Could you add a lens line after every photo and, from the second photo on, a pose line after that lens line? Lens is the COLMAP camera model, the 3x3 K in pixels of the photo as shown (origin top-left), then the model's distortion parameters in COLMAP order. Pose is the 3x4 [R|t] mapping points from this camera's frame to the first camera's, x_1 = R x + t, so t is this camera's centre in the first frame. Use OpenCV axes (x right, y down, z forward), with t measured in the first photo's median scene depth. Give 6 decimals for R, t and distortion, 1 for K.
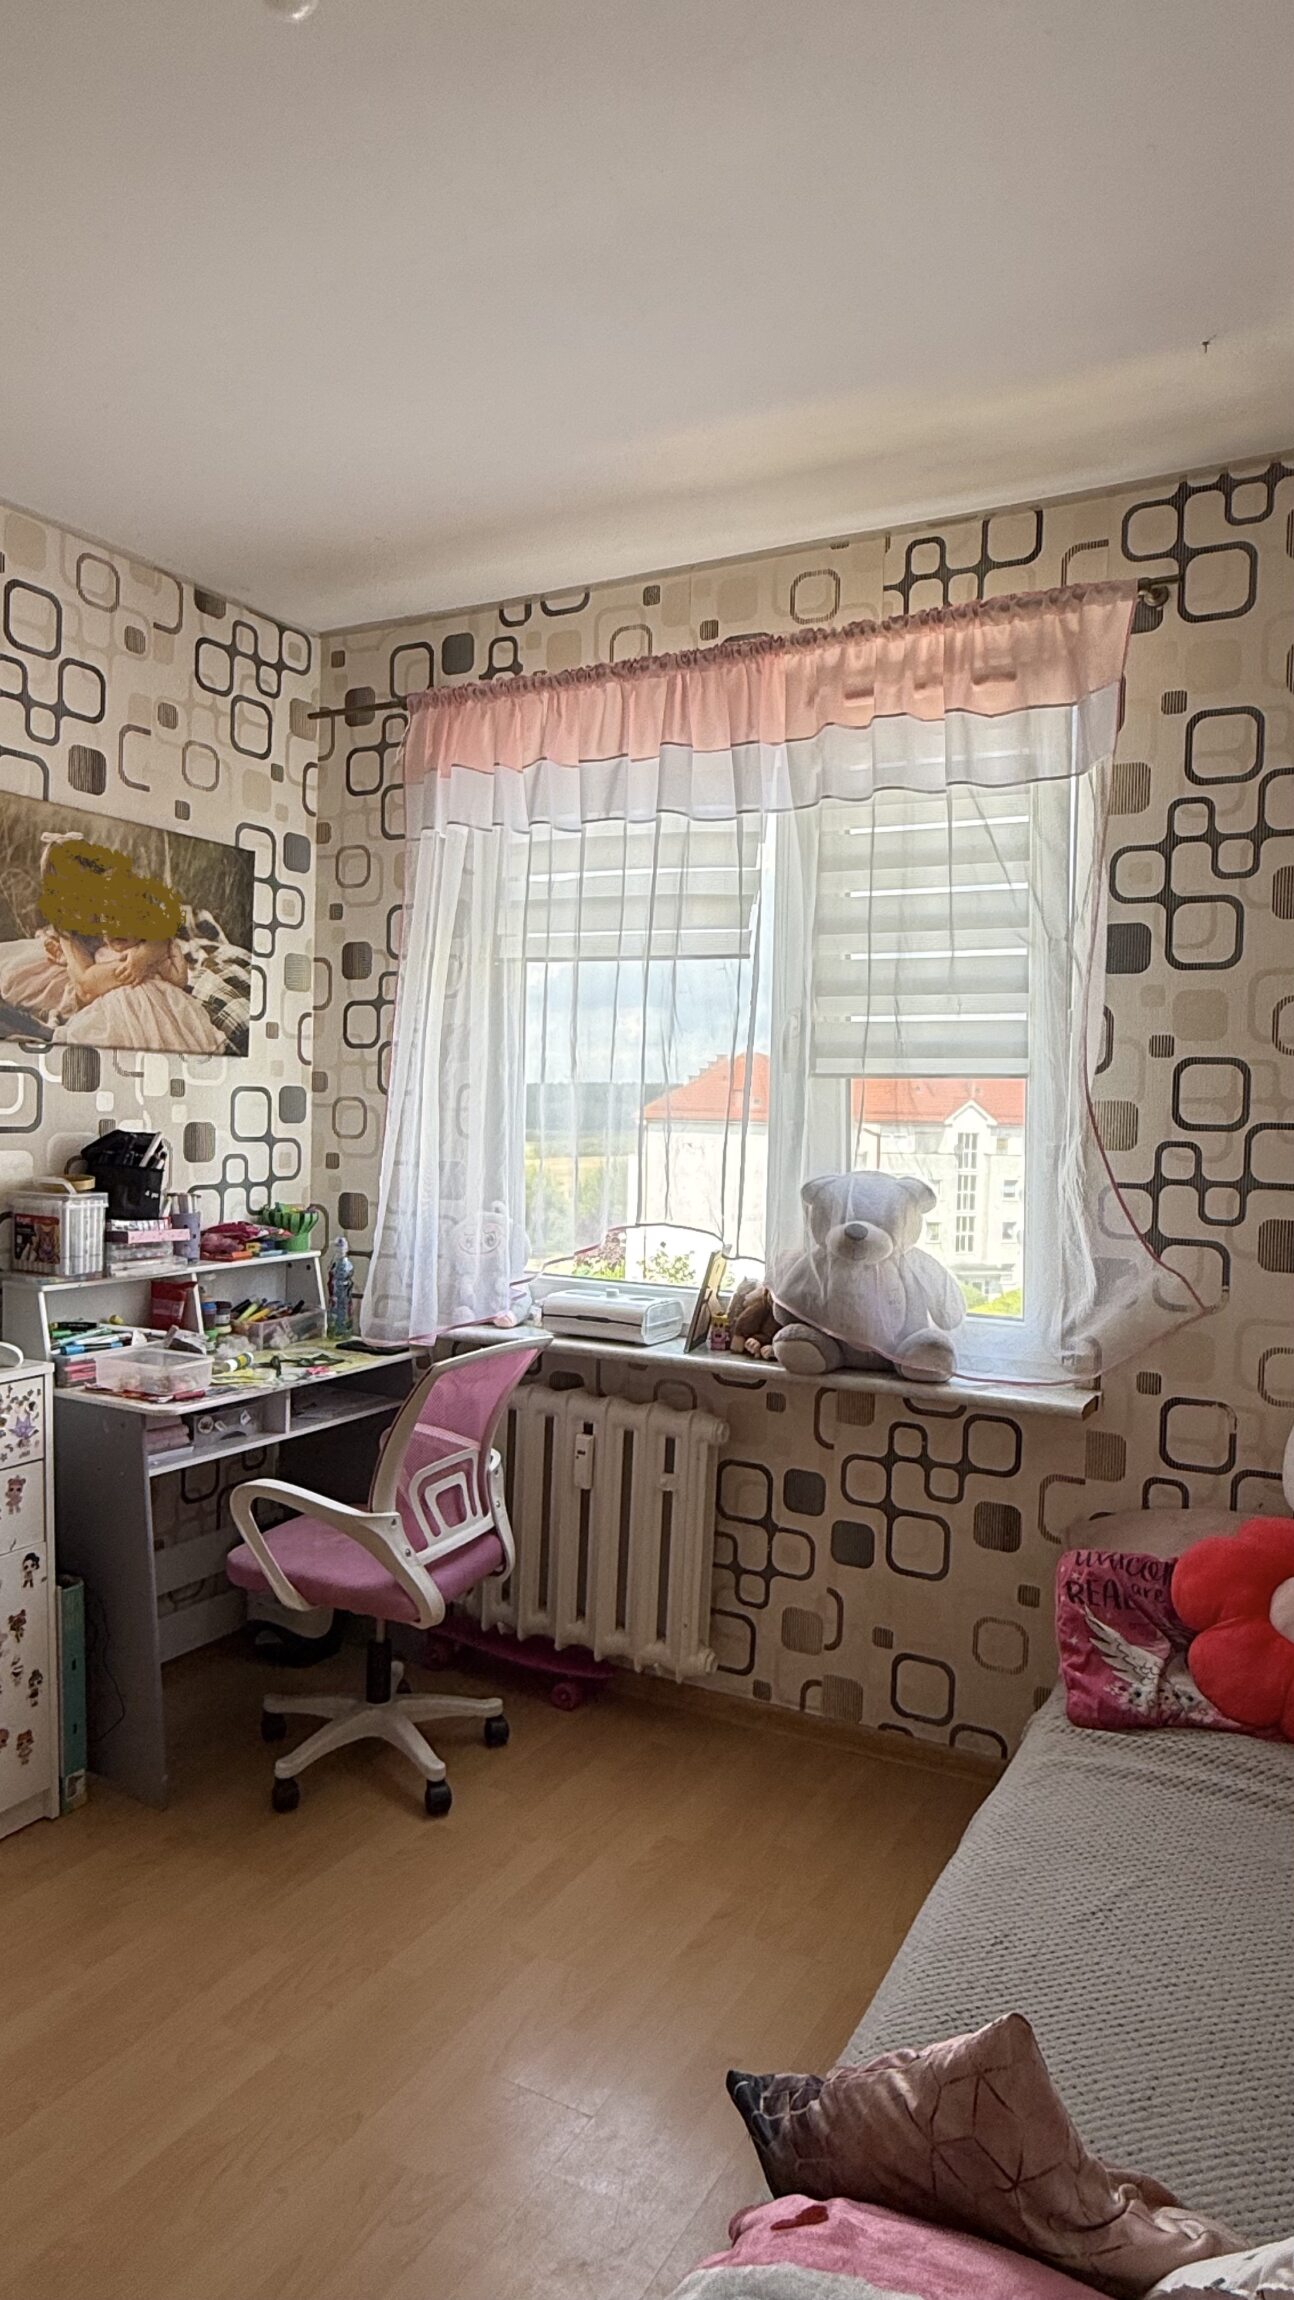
lens RADIAL K [[1379.0, 0, 646.5], [0, 1379.0, 1148.6], [0, 0, 1]] dist [0.005651, 0.002144]
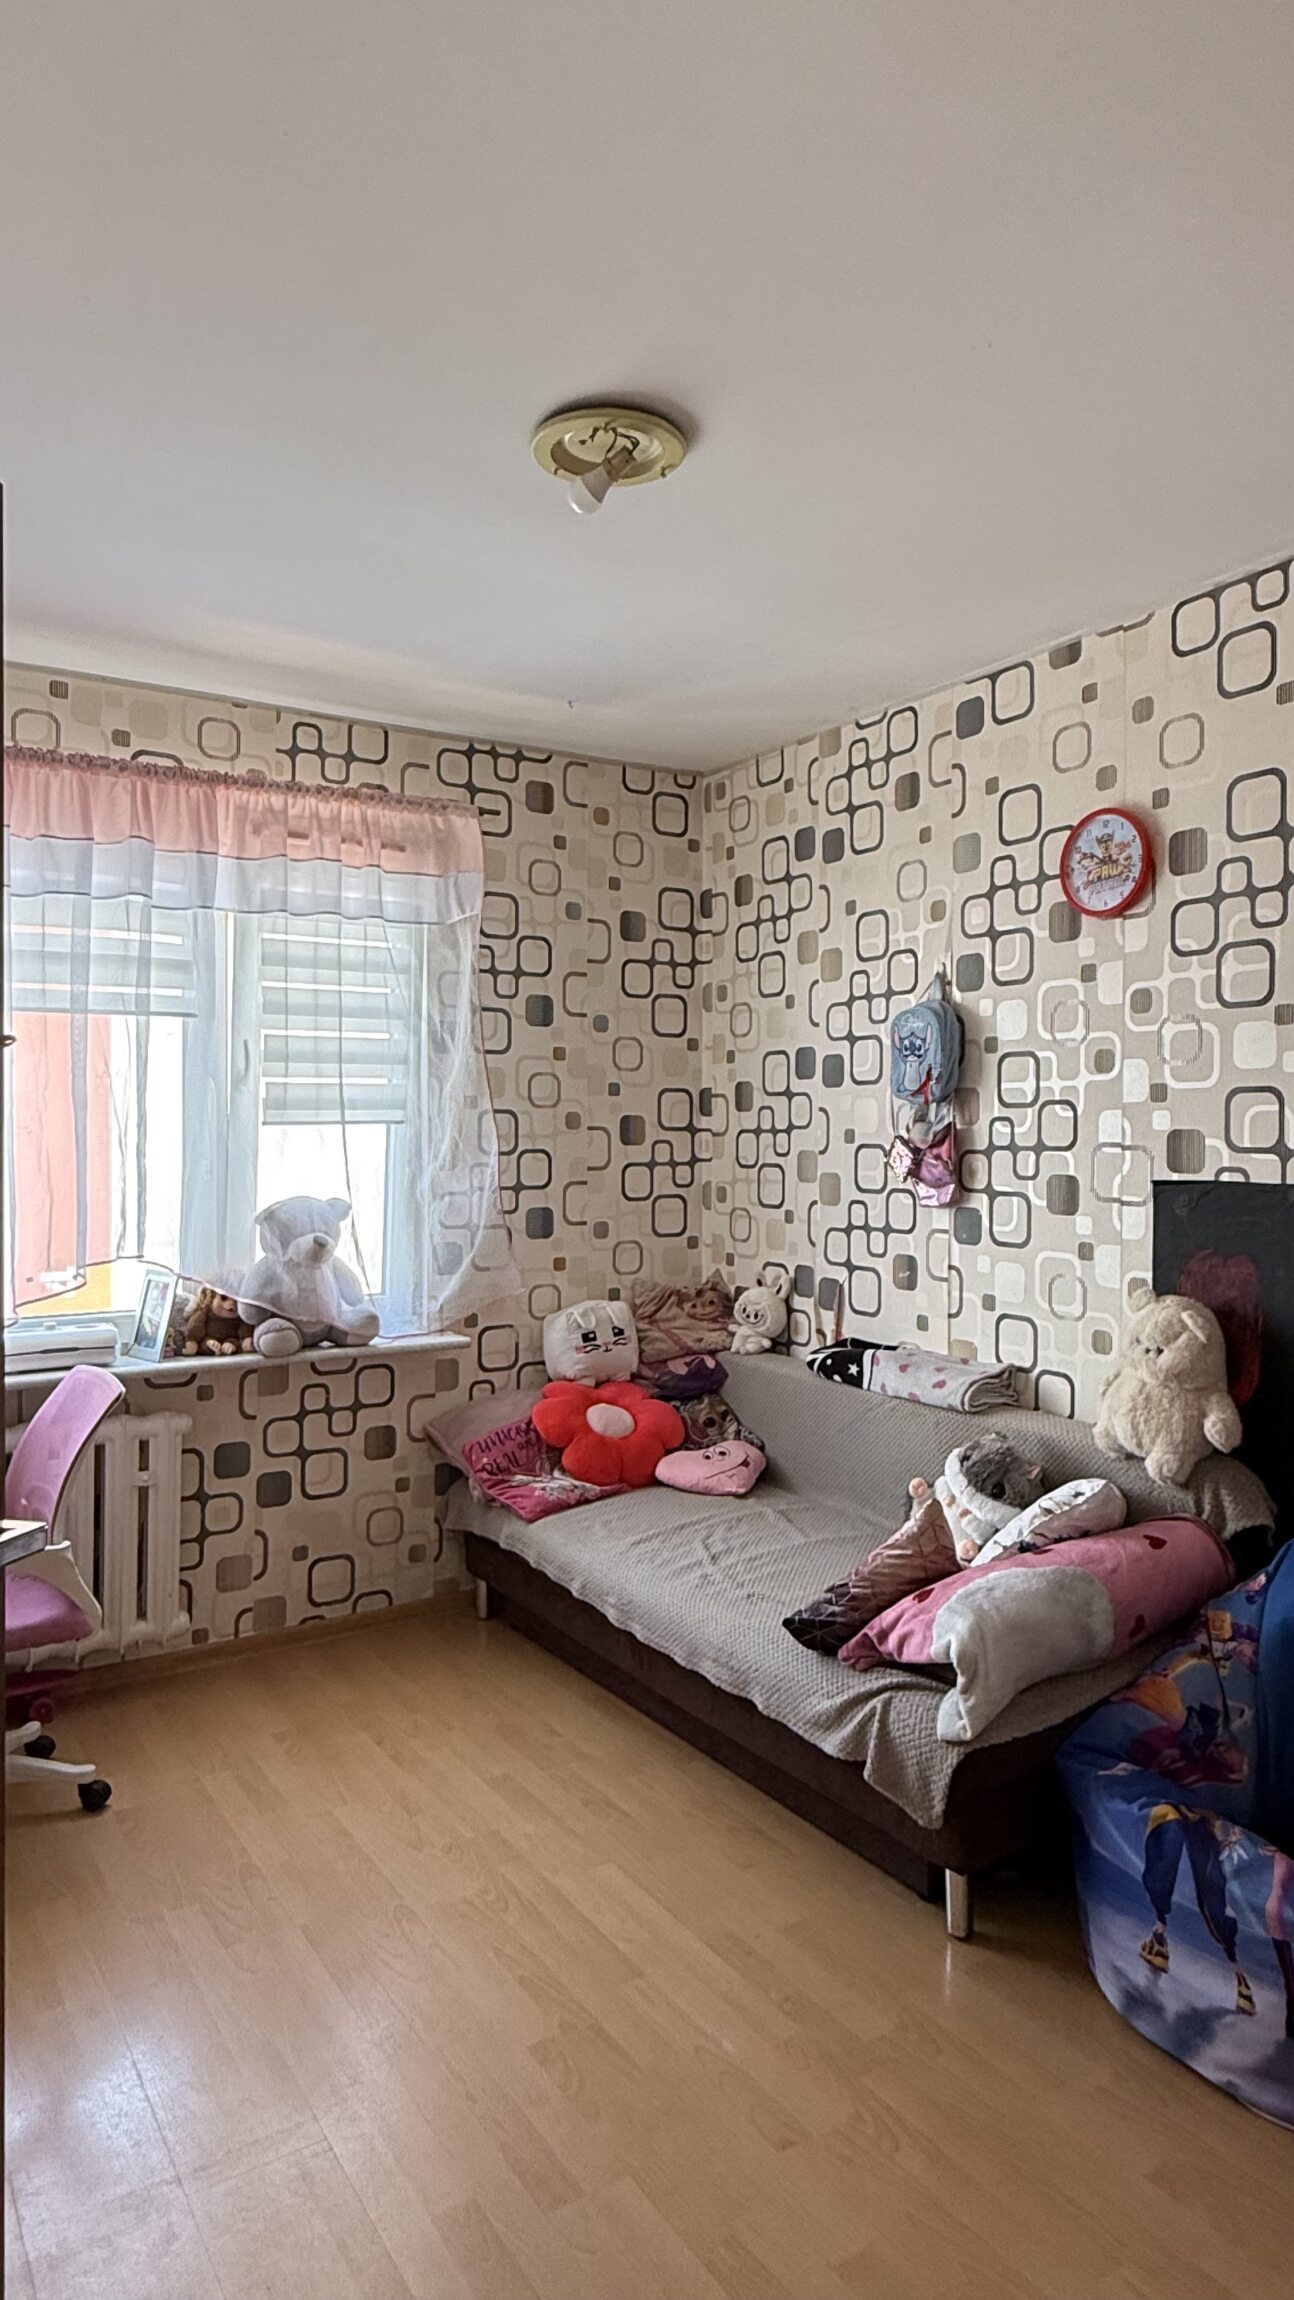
lens RADIAL K [[1379.0, 0, 646.1], [0, 1379.0, 1147.1], [0, 0, 1]] dist [0.005651, 0.002144]
pose [[0.484463, -0.033294, 0.874178, -0.830668], [0.043182, 0.998967, 0.014116, -0.034367], [-0.873746, 0.030910, 0.485400, 0.072977]]
